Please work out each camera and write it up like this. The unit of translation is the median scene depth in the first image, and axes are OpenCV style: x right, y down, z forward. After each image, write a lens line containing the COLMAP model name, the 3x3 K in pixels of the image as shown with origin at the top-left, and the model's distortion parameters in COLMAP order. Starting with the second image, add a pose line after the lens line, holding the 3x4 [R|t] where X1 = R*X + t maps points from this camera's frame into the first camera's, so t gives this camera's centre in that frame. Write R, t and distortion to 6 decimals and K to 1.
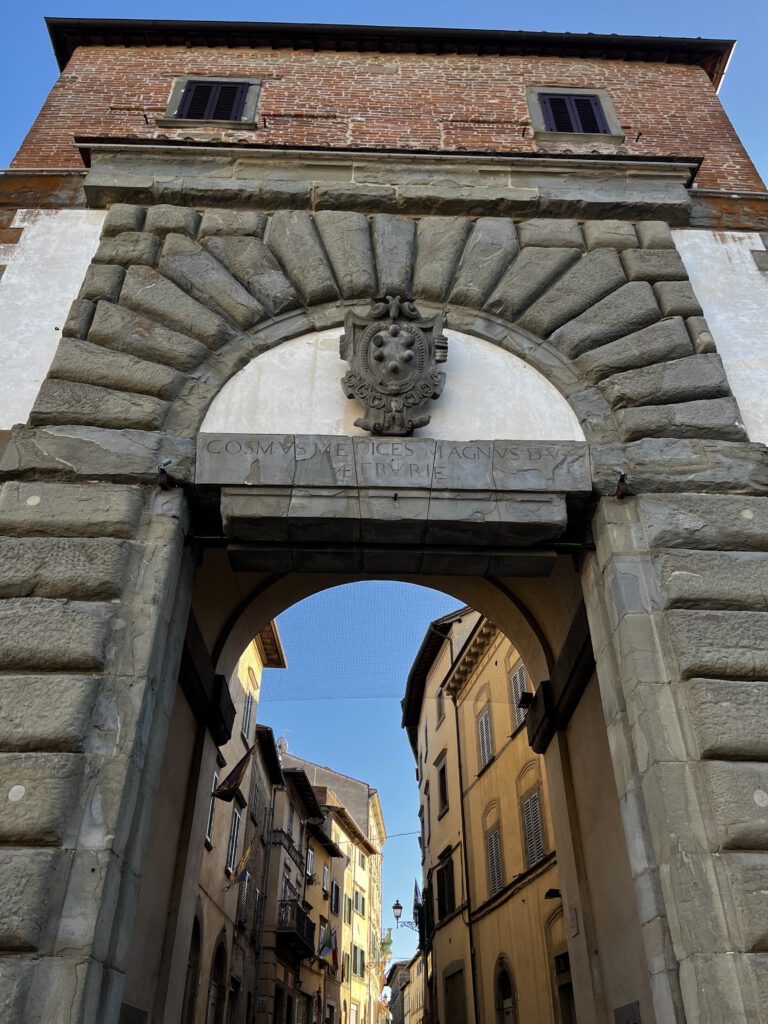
lens RADIAL K [[792.7, 0, 383.4], [0, 792.7, 509.2], [0, 0, 1]] dist [0.068189, -0.084606]
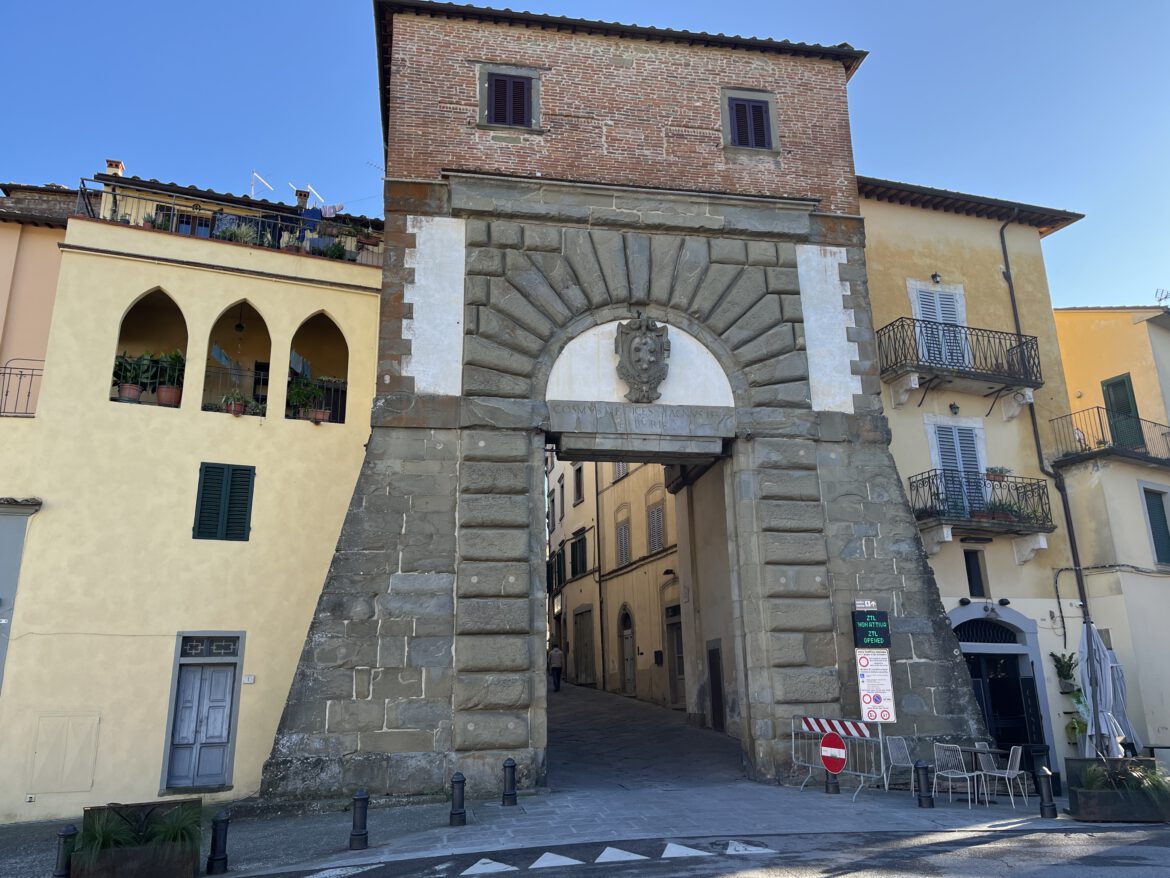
lens RADIAL K [[905.7, 0, 578.4], [0, 905.7, 436.7], [0, 0, 1]] dist [0.068189, -0.084606]
pose [[0.990314, 0.023616, 0.136820, -0.413226], [-0.069533, 0.937307, 0.341497, -0.702736], [-0.120178, -0.347703, 0.929871, -1.027611]]
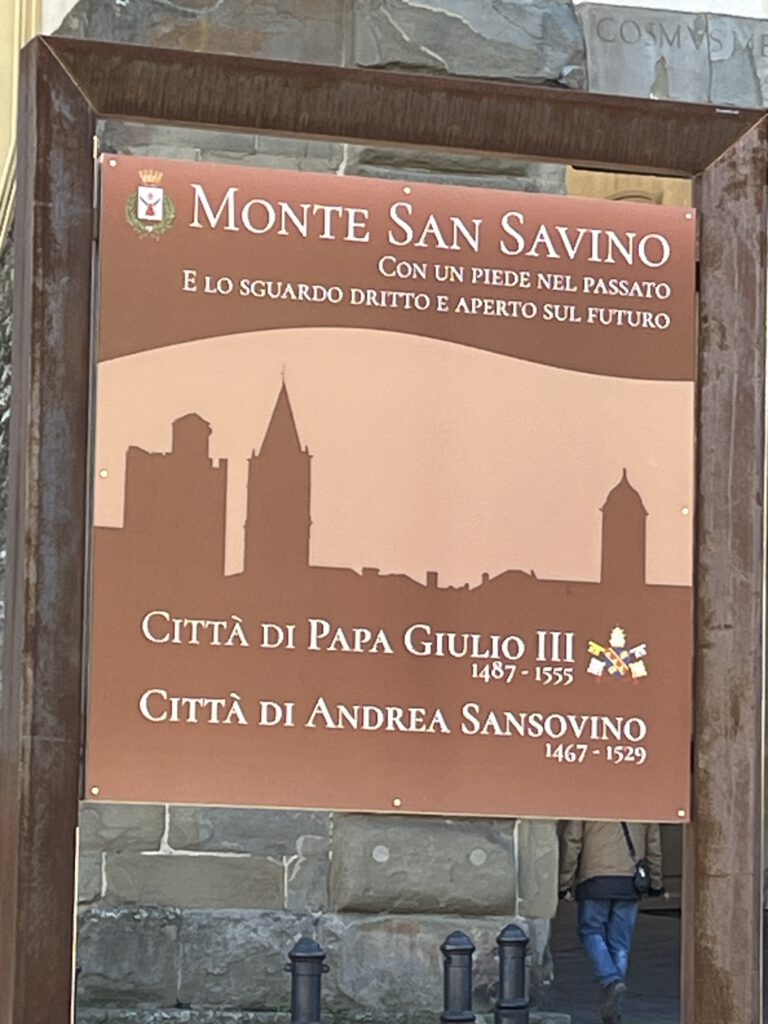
lens RADIAL K [[3902.2, 0, 384.7], [0, 3902.2, 512.8], [0, 0, 1]] dist [0.208655, 0.000000]
pose [[0.962883, 0.057550, 0.263711, -1.161056], [-0.181882, 0.860225, 0.476374, -1.197607], [-0.199436, -0.506657, 0.838763, -1.916561]]
